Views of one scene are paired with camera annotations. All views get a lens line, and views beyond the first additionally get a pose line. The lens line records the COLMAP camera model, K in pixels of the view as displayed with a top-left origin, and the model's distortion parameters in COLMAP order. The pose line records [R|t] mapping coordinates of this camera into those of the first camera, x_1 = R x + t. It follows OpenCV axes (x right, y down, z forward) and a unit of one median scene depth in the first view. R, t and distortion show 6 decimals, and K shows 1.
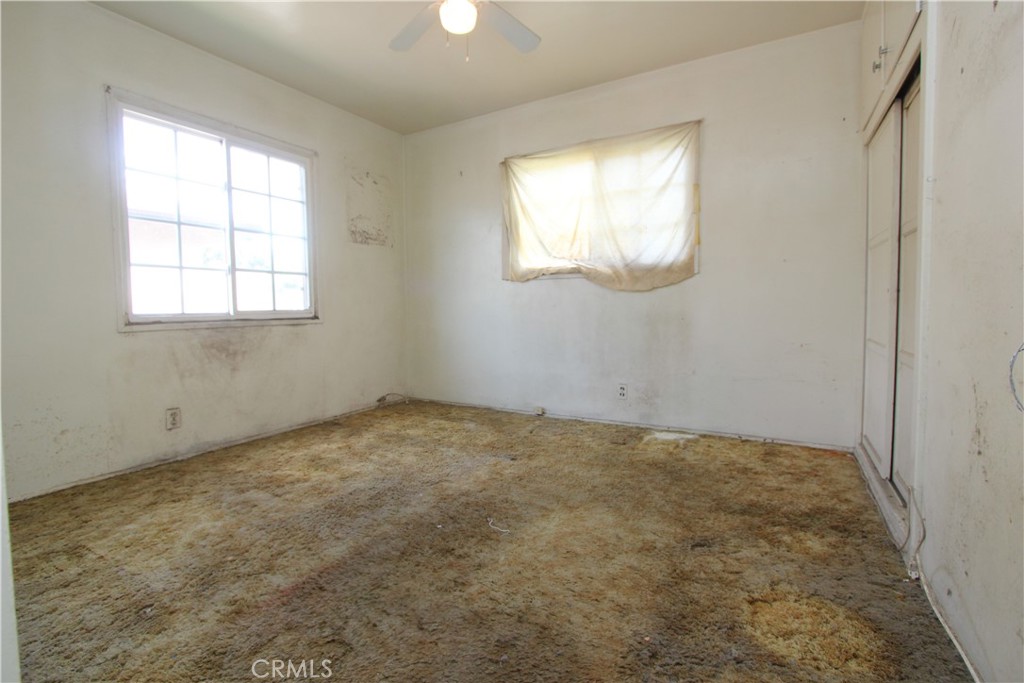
lens RADIAL K [[471.1, 0, 513.7], [0, 471.1, 336.0], [0, 0, 1]] dist [-0.018047, 0.001049]
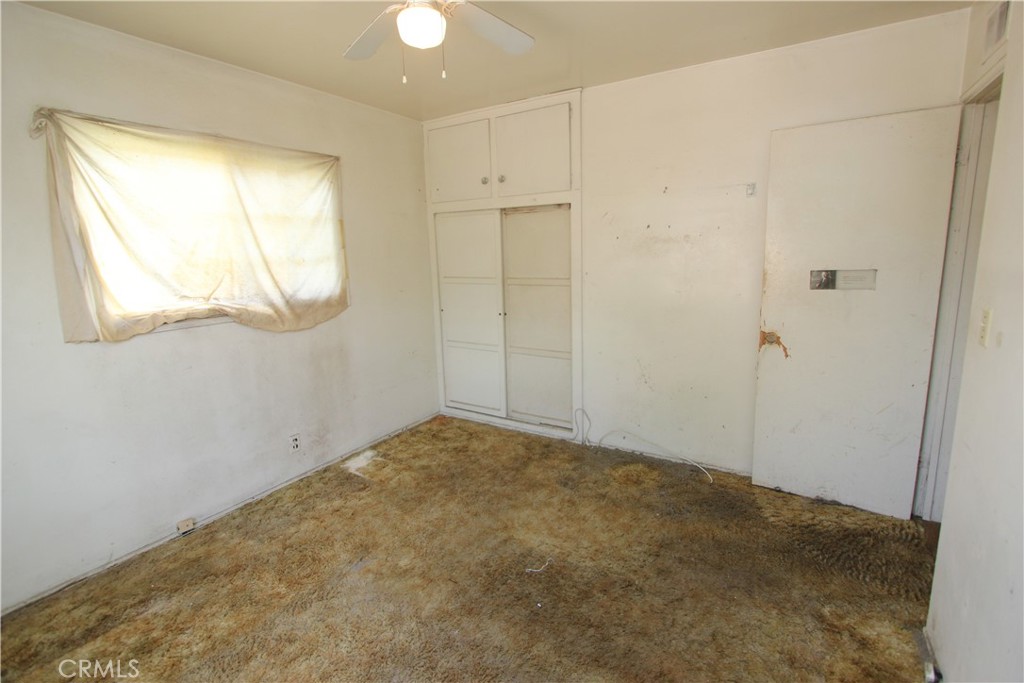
lens RADIAL K [[471.1, 0, 513.4], [0, 471.1, 337.8], [0, 0, 1]] dist [-0.018047, 0.001049]
pose [[0.026679, -0.173961, 0.984391, -0.643902], [0.091186, 0.981060, 0.170901, -0.206857], [-0.995476, 0.085203, 0.042036, 0.588137]]
